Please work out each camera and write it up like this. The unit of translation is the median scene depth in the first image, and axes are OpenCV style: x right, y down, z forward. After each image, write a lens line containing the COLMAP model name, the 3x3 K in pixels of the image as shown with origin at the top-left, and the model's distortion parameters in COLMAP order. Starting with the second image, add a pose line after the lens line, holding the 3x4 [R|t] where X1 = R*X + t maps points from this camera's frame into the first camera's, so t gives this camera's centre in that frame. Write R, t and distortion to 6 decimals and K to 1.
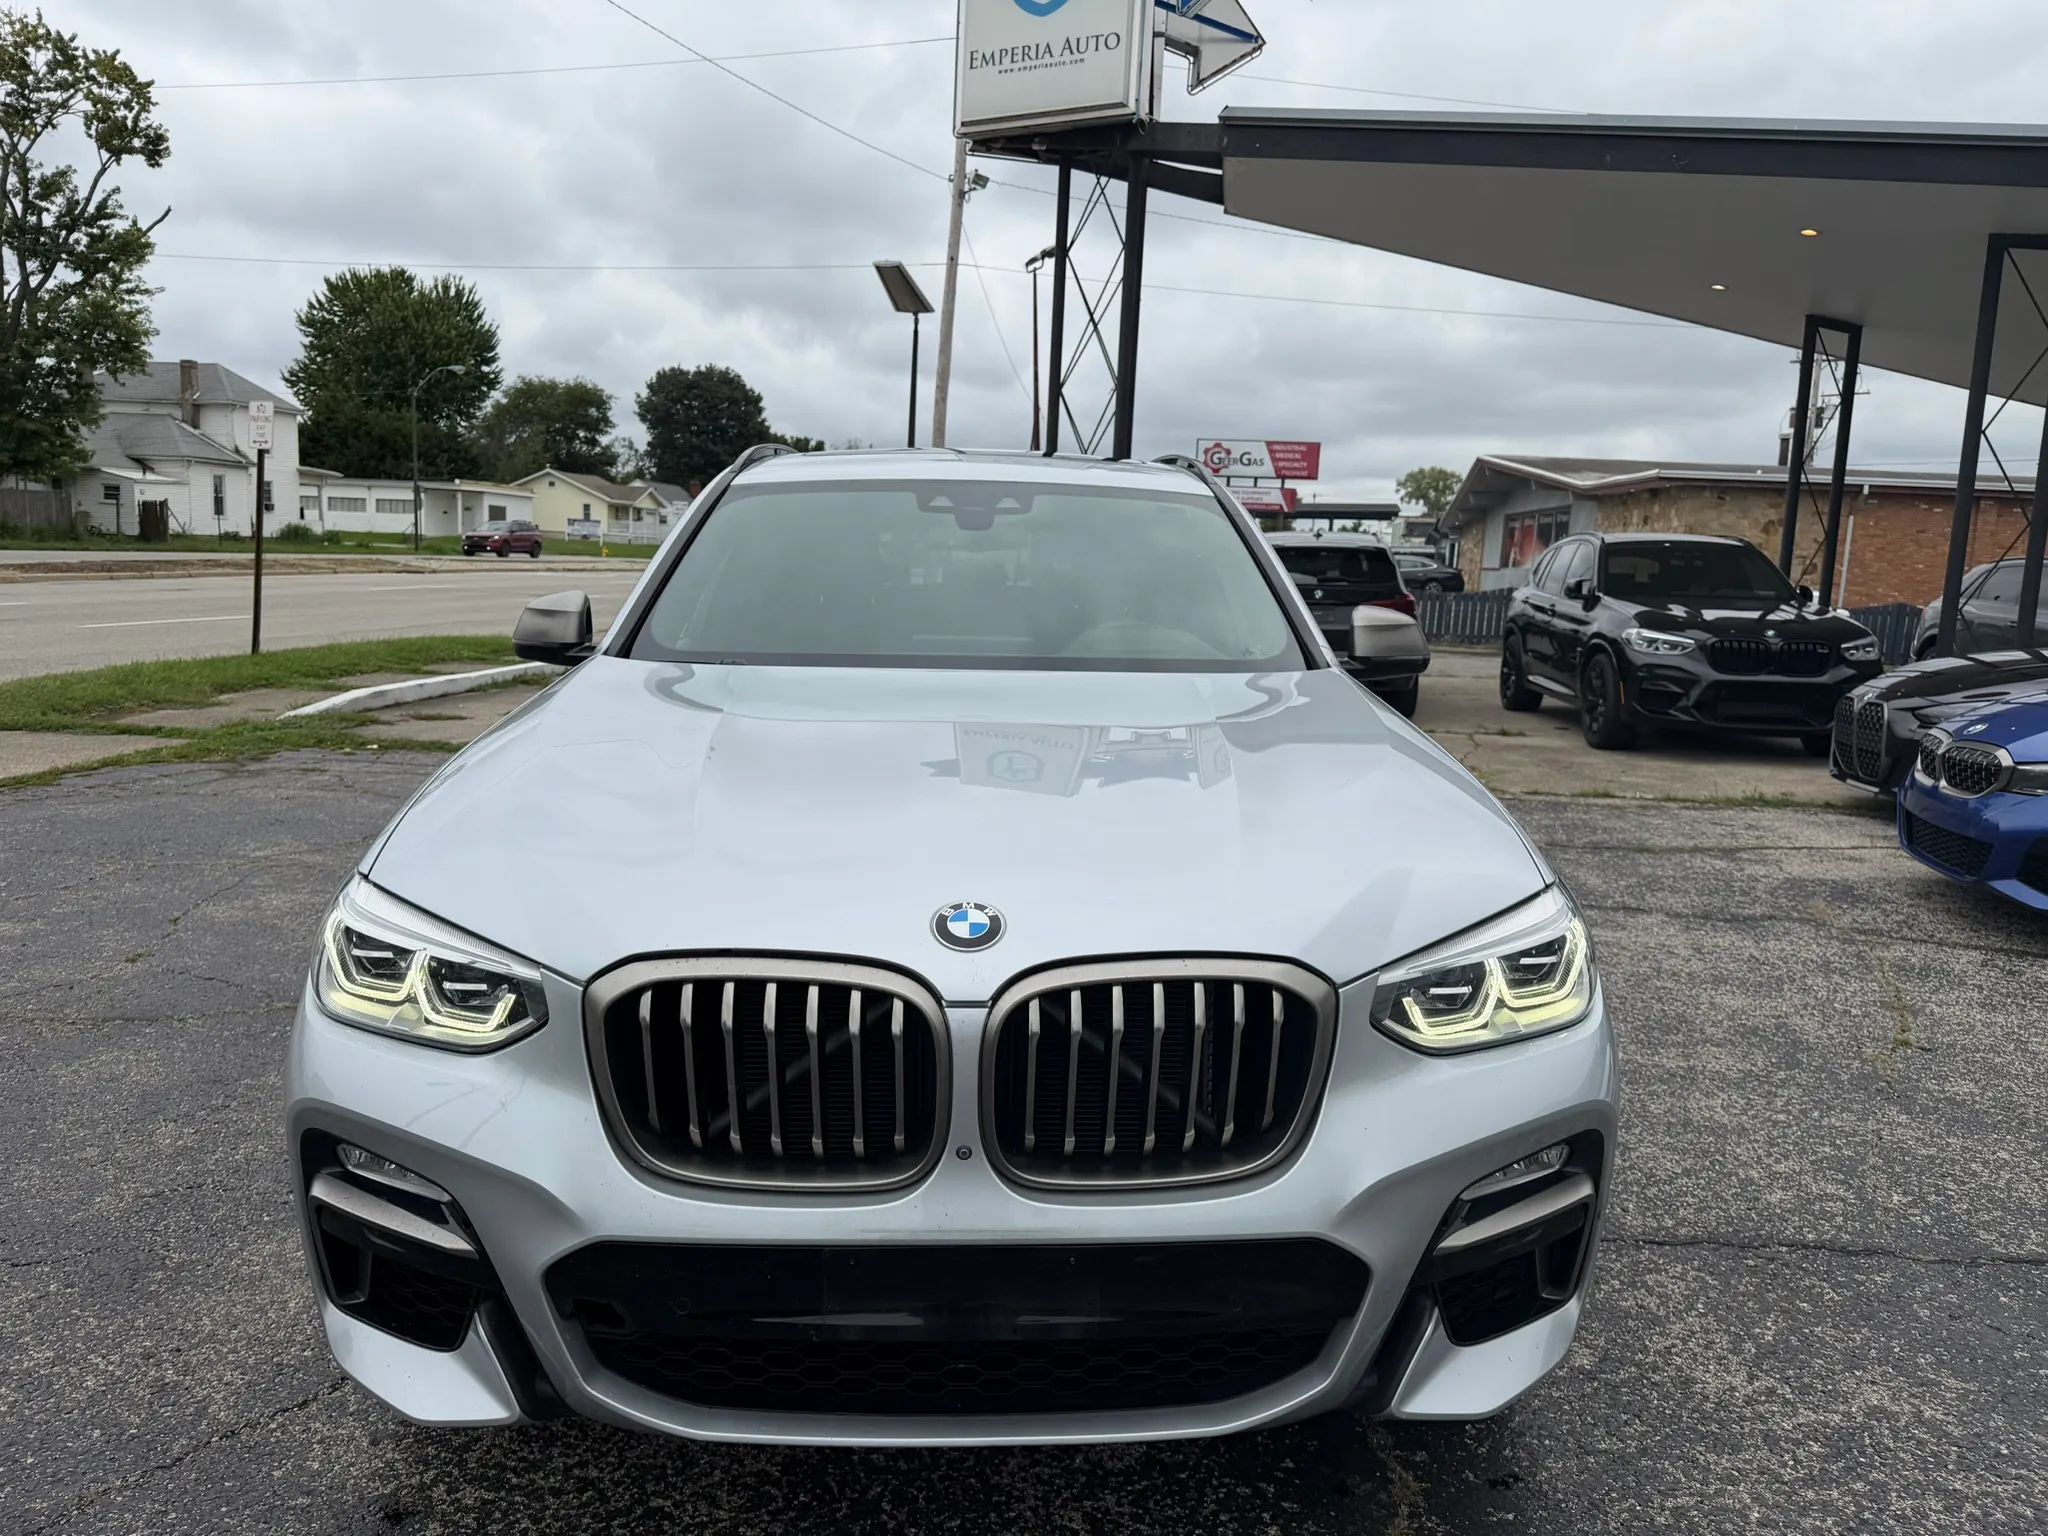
lens RADIAL K [[1439.0, 0, 1035.9], [0, 1439.0, 776.2], [0, 0, 1]] dist [0.026962, -0.025927]
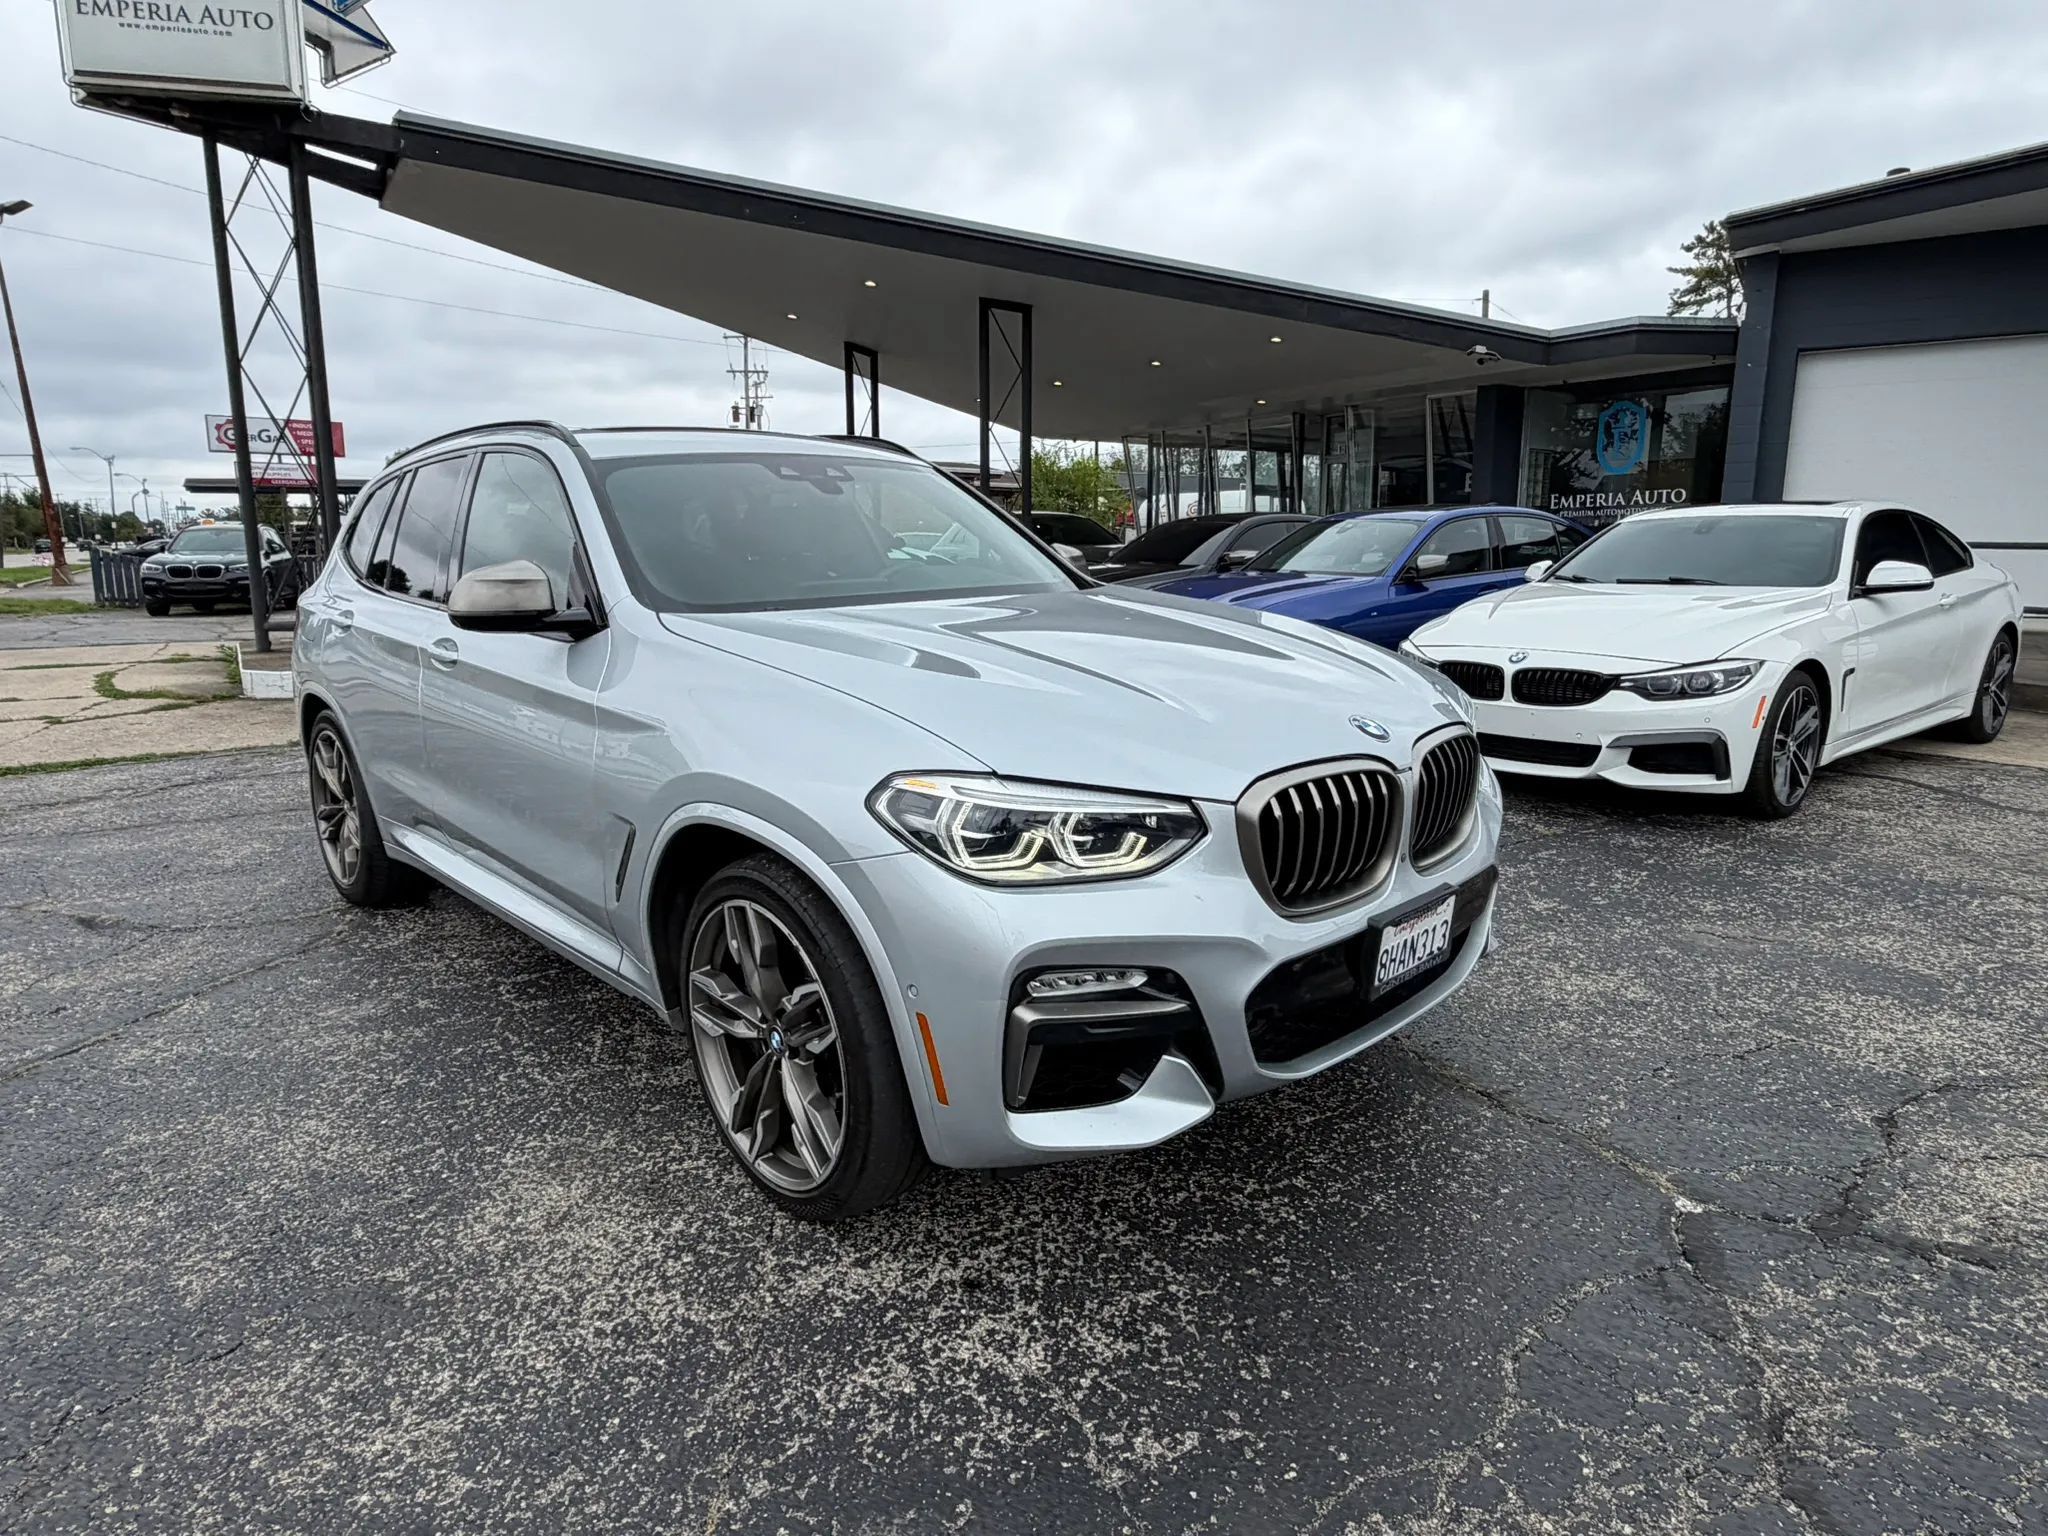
lens RADIAL K [[1171.4, 0, 1017.8], [0, 1171.4, 772.5], [0, 0, 1]] dist [0.000422, -0.002207]
pose [[0.748059, -0.165436, 0.642681, -0.208583], [0.128377, 0.986211, 0.104441, -0.006601], [-0.651097, 0.004377, 0.758982, 0.041196]]
